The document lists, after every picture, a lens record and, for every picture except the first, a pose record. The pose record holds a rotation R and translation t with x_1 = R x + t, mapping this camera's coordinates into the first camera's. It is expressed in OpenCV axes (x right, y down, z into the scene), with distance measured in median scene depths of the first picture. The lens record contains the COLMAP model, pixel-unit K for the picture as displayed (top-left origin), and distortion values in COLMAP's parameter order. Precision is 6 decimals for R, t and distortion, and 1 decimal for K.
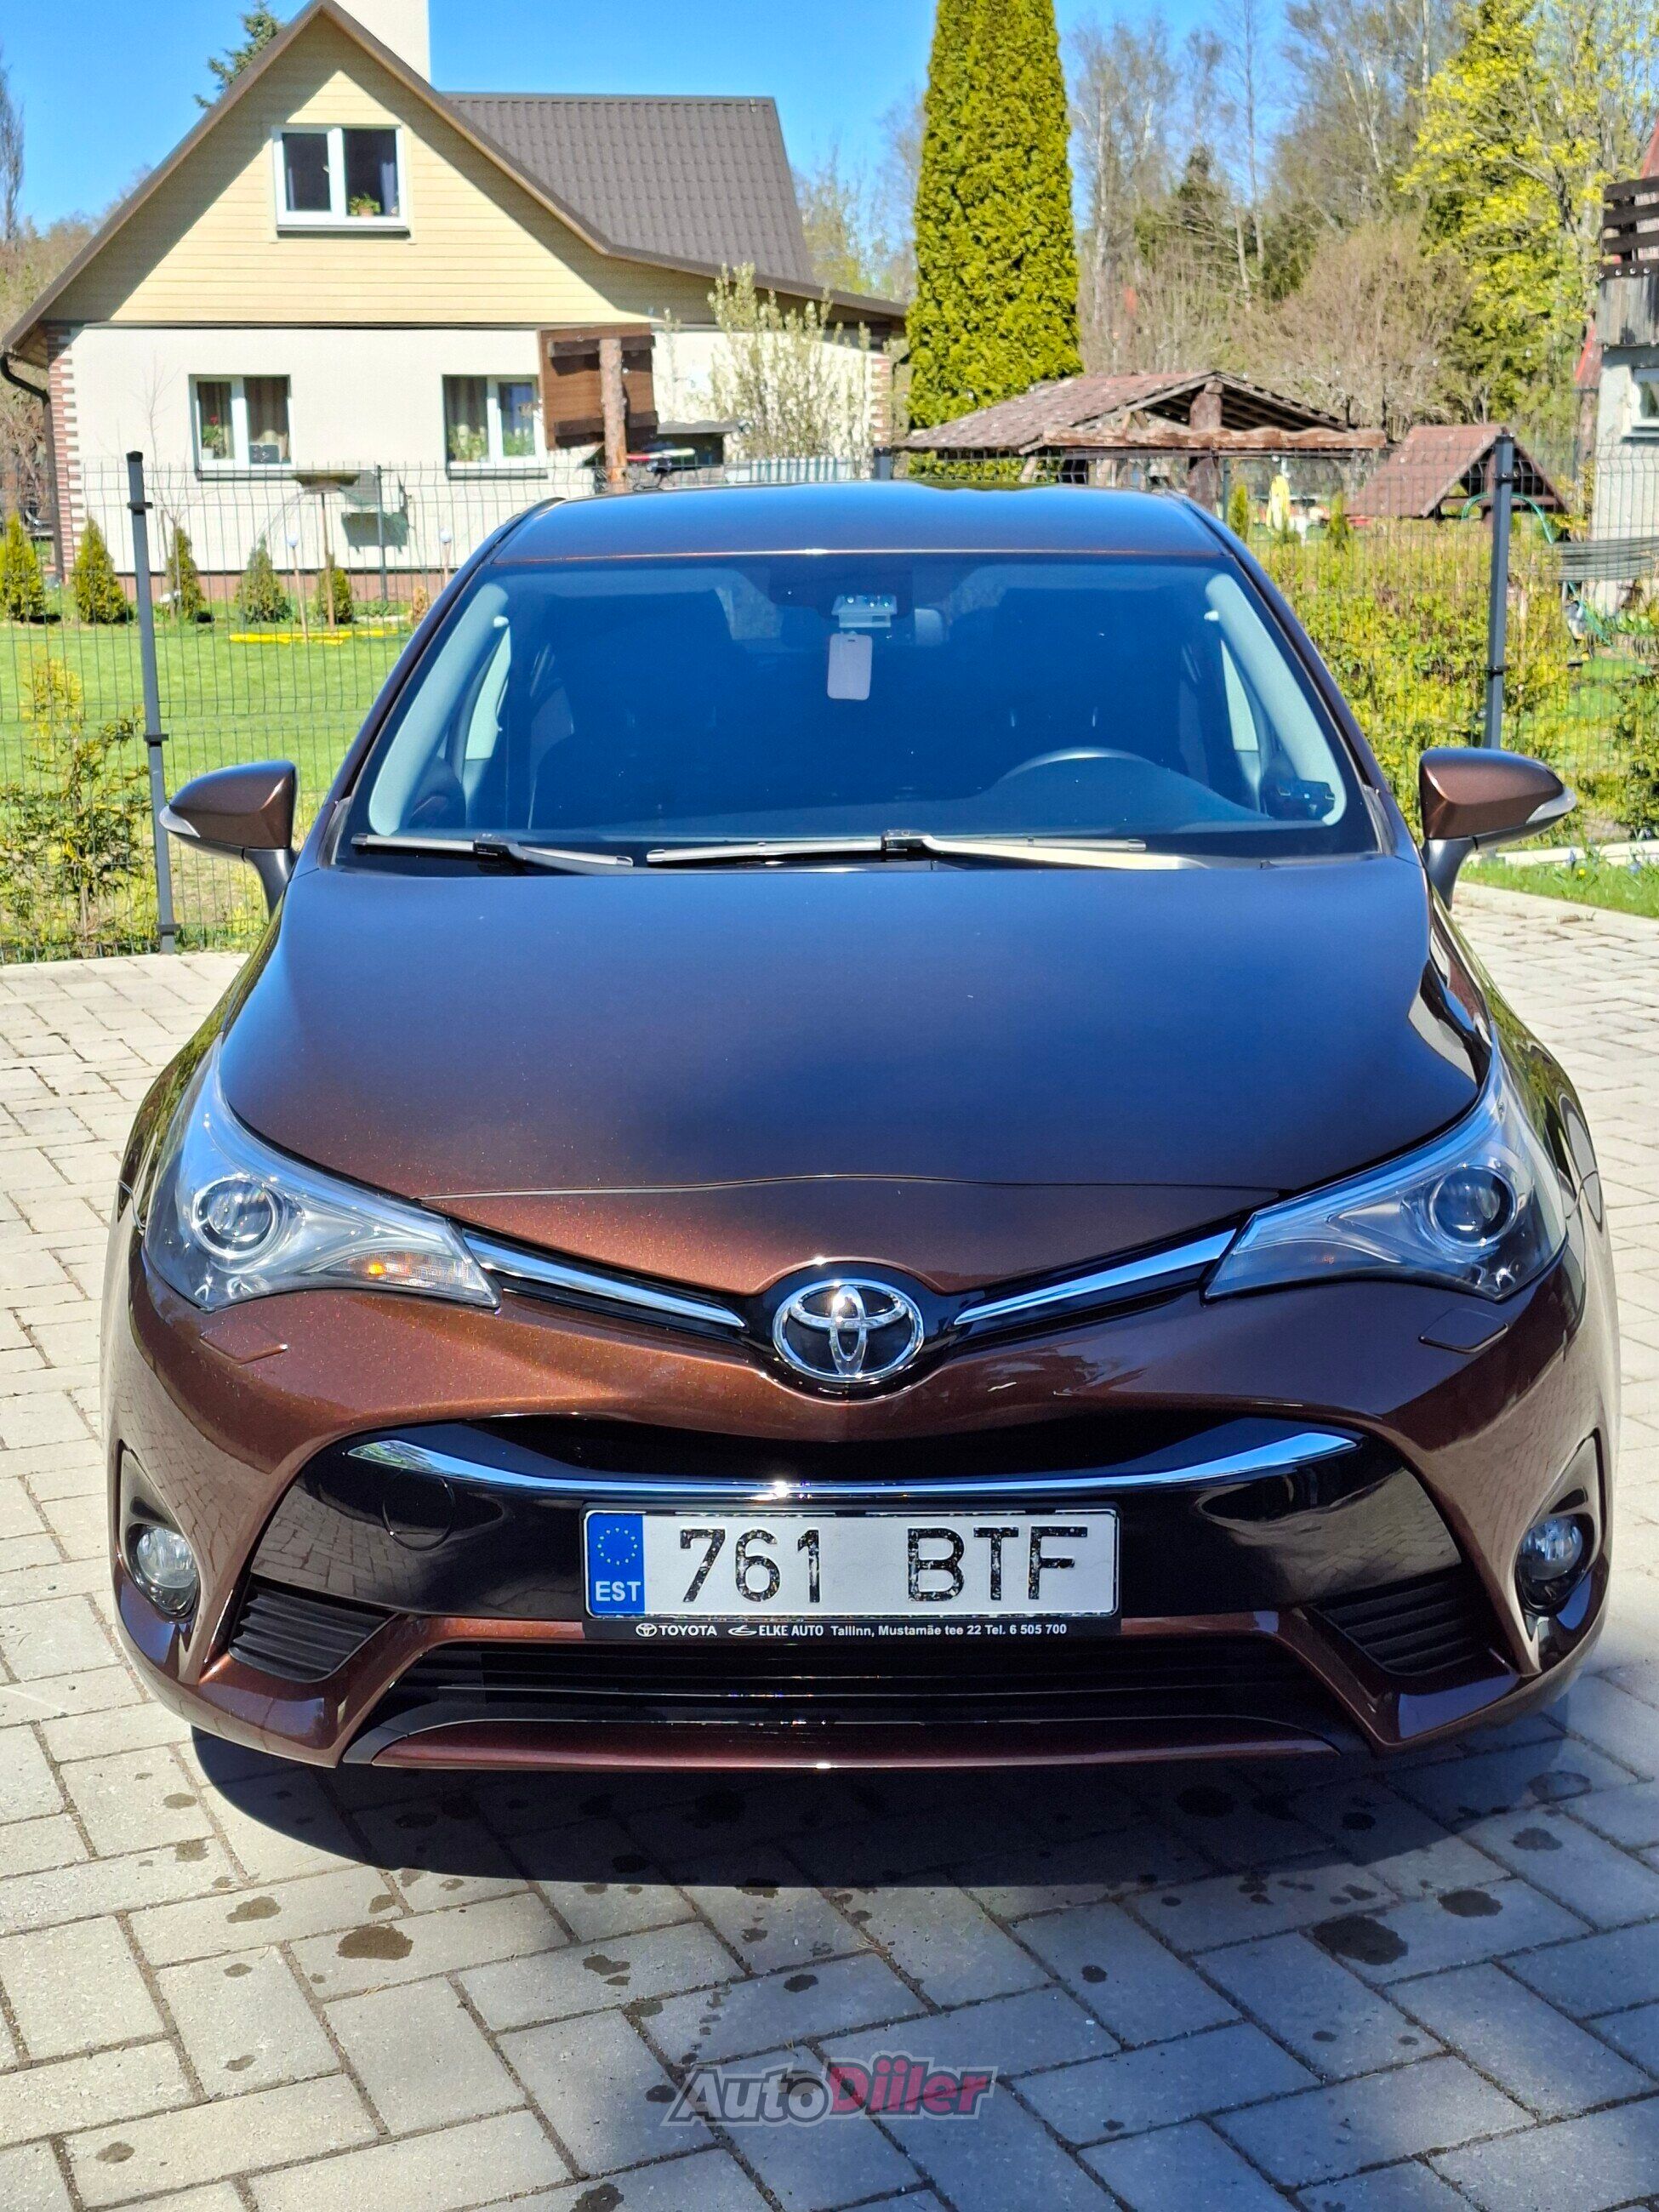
lens RADIAL K [[2997.5, 0, 829.5], [0, 2997.5, 1106.0], [0, 0, 1]] dist [0.004850, 0.368655]
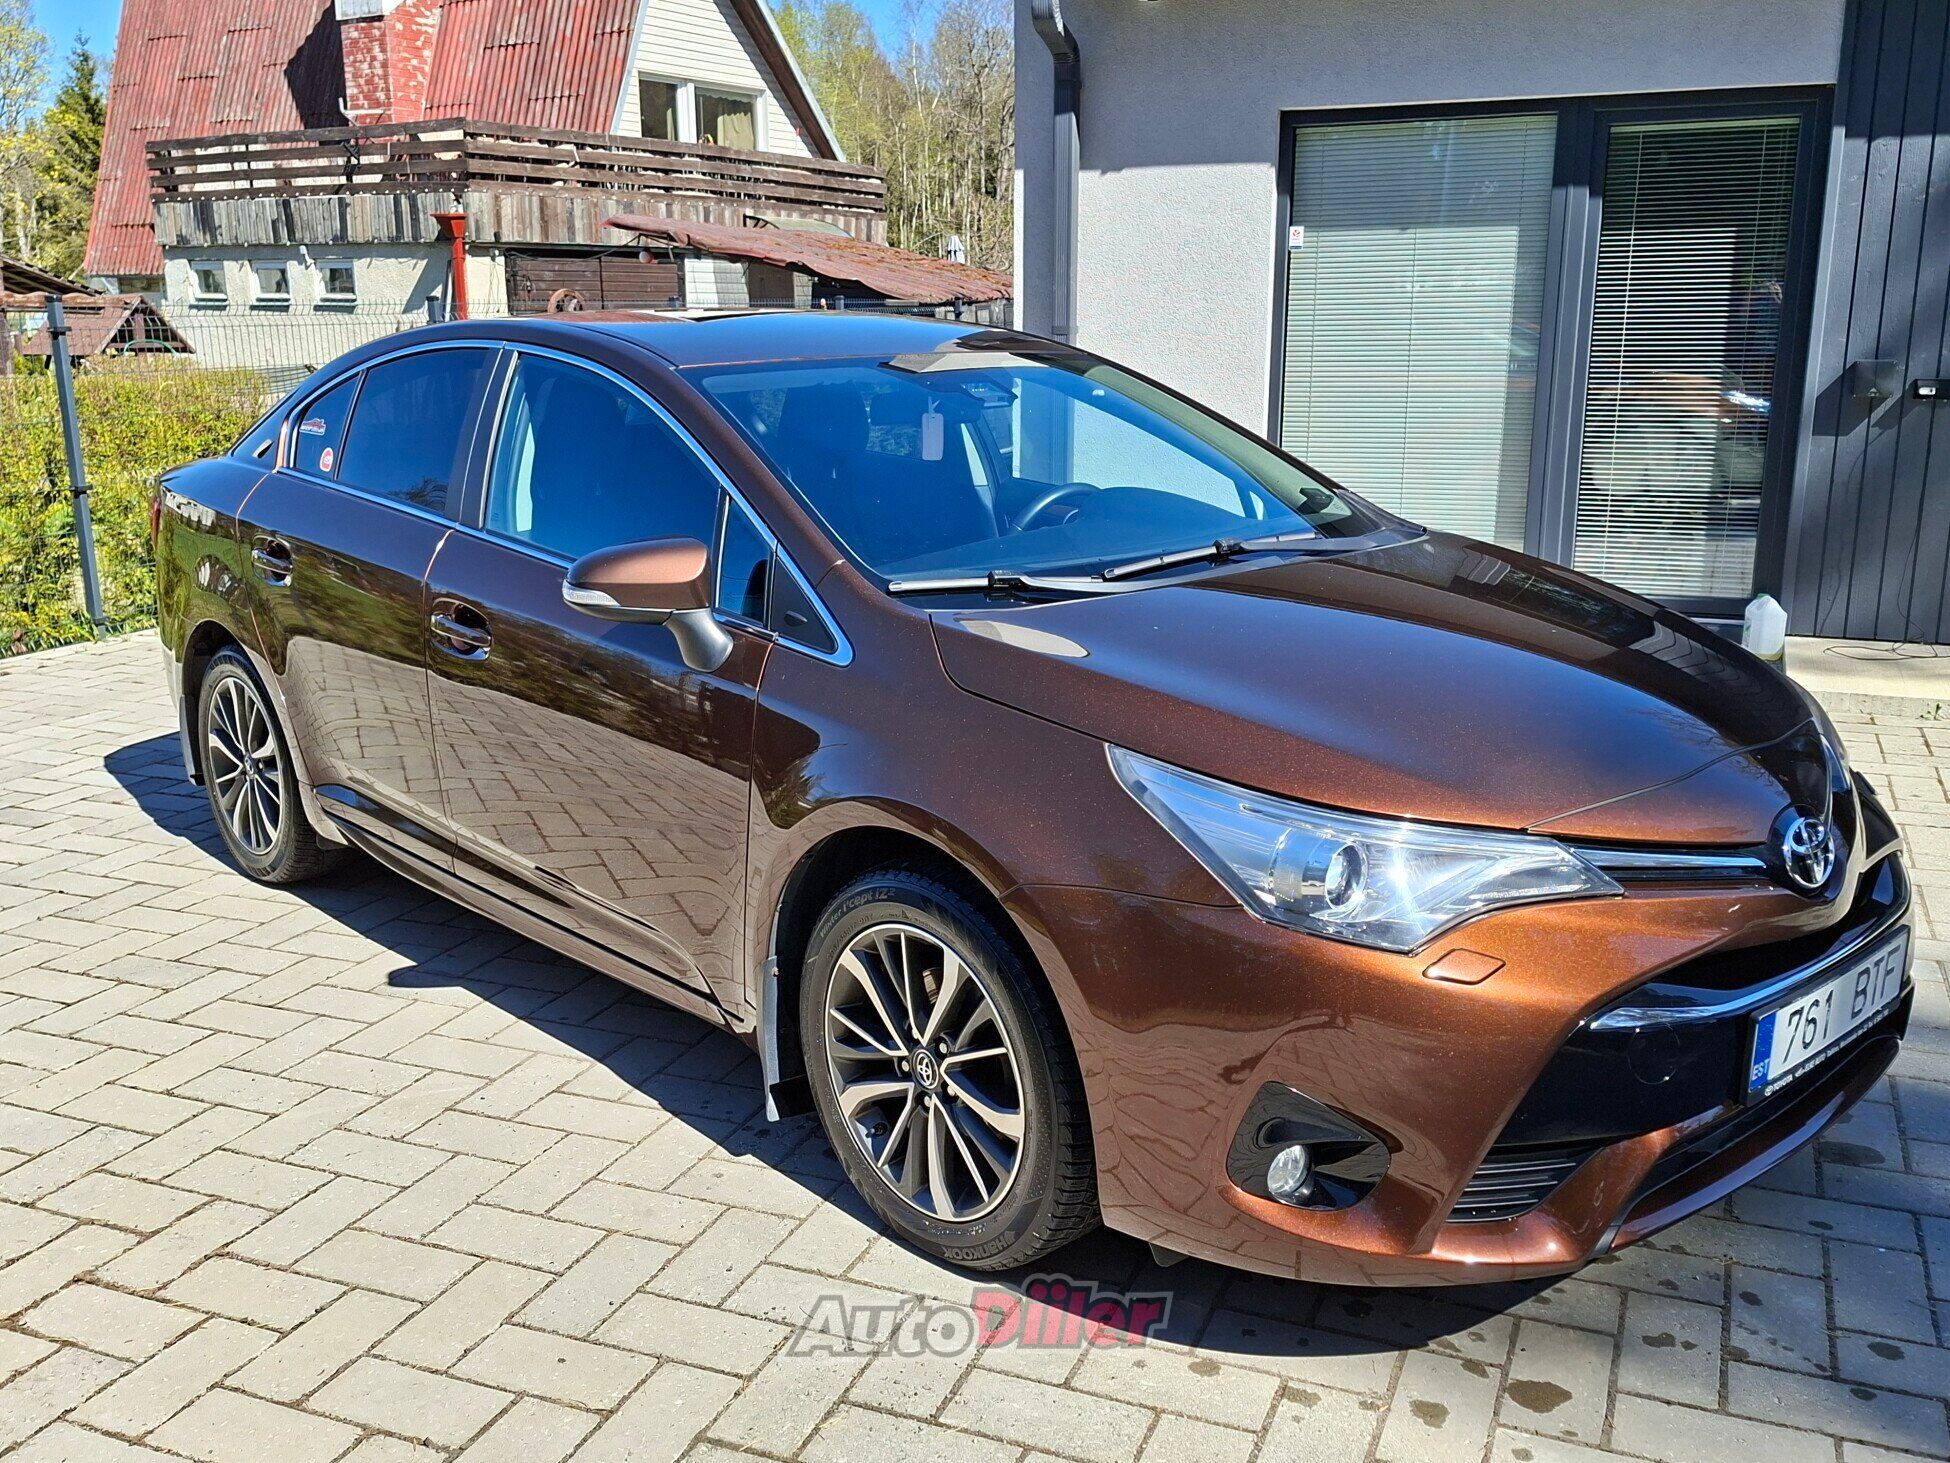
lens RADIAL K [[1735.7, 0, 975.0], [0, 1735.7, 731.5], [0, 0, 1]] dist [0.103180, -0.138206]
pose [[0.728495, -0.157062, 0.666803, -0.668267], [0.146807, 0.986542, 0.071984, -0.082654], [-0.669136, 0.045451, 0.741749, 0.485513]]
